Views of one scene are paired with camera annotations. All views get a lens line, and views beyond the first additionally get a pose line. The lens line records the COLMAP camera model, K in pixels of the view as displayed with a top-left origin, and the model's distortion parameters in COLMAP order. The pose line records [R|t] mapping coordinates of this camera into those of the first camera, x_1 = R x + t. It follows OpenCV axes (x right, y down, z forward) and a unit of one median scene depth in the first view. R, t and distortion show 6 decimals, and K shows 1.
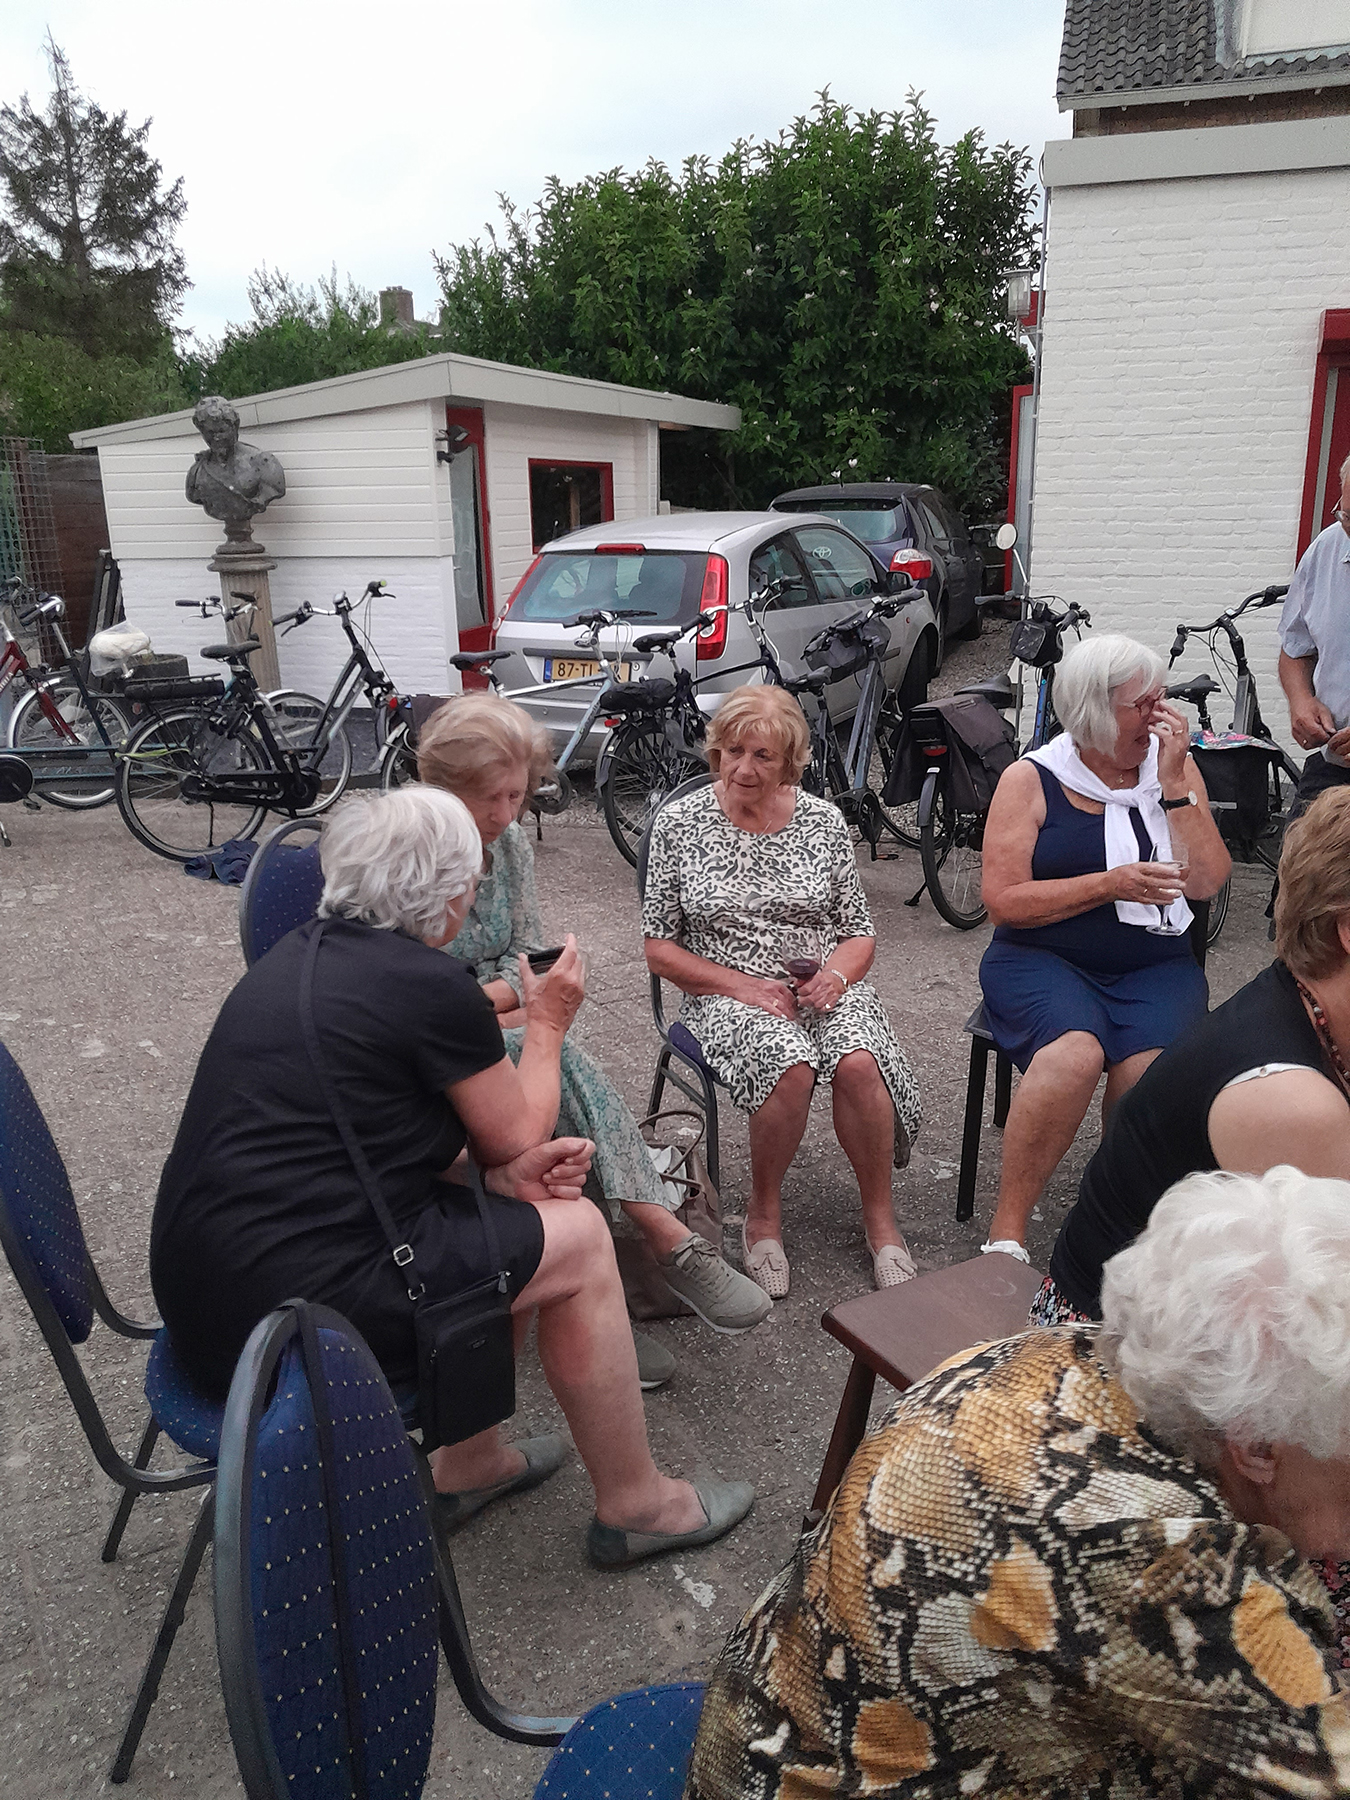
lens RADIAL K [[1417.4, 0, 655.7], [0, 1417.4, 906.7], [0, 0, 1]] dist [-0.002438, -0.015305]
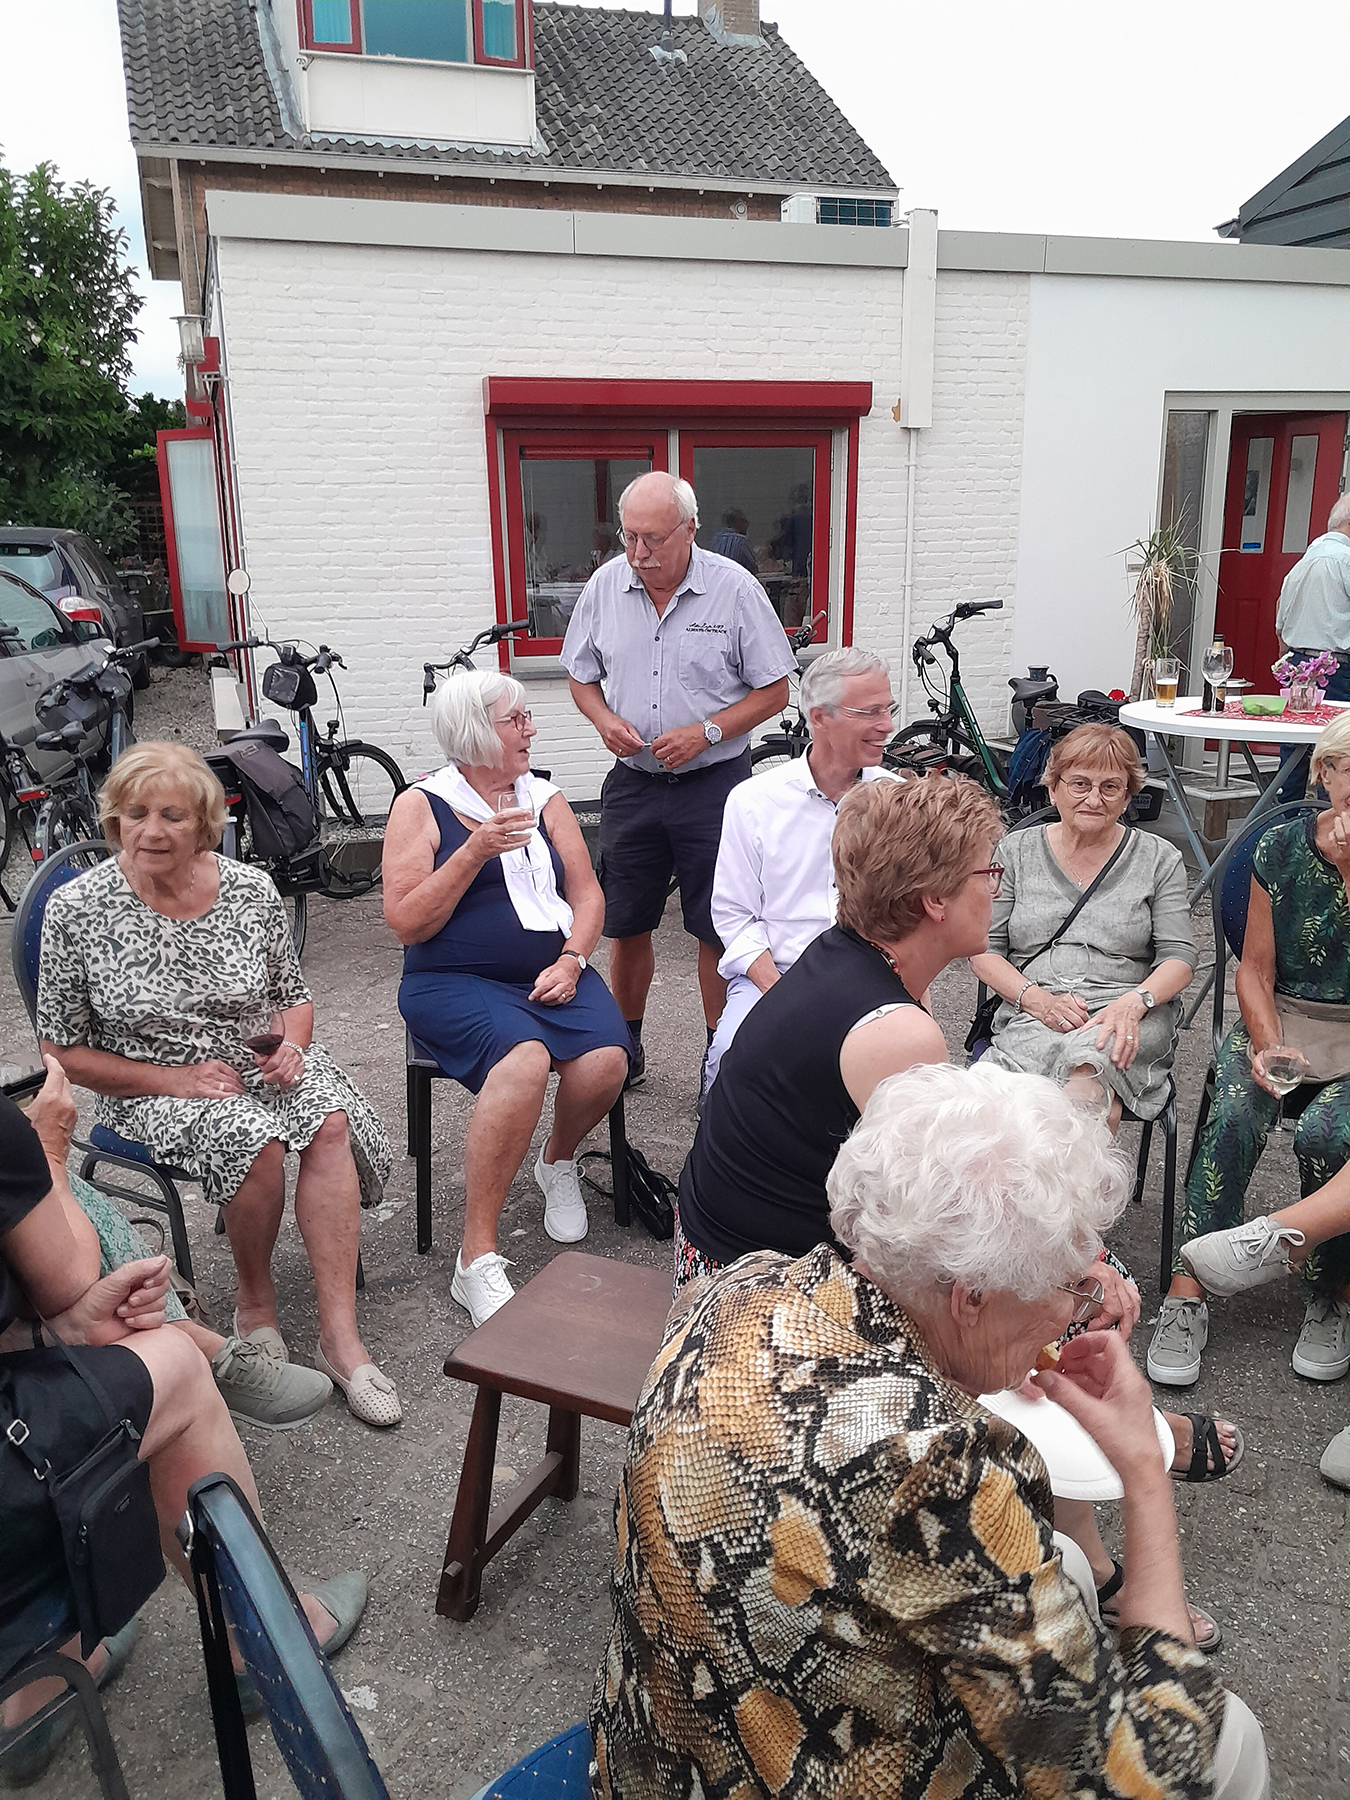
lens RADIAL K [[1389.6, 0, 676.3], [0, 1389.6, 888.0], [0, 0, 1]] dist [0.056273, -0.080123]
pose [[0.790924, -0.151955, 0.592746, -0.206510], [0.174319, 0.984491, 0.019781, -0.026276], [-0.586559, 0.087682, 0.805146, 0.077129]]
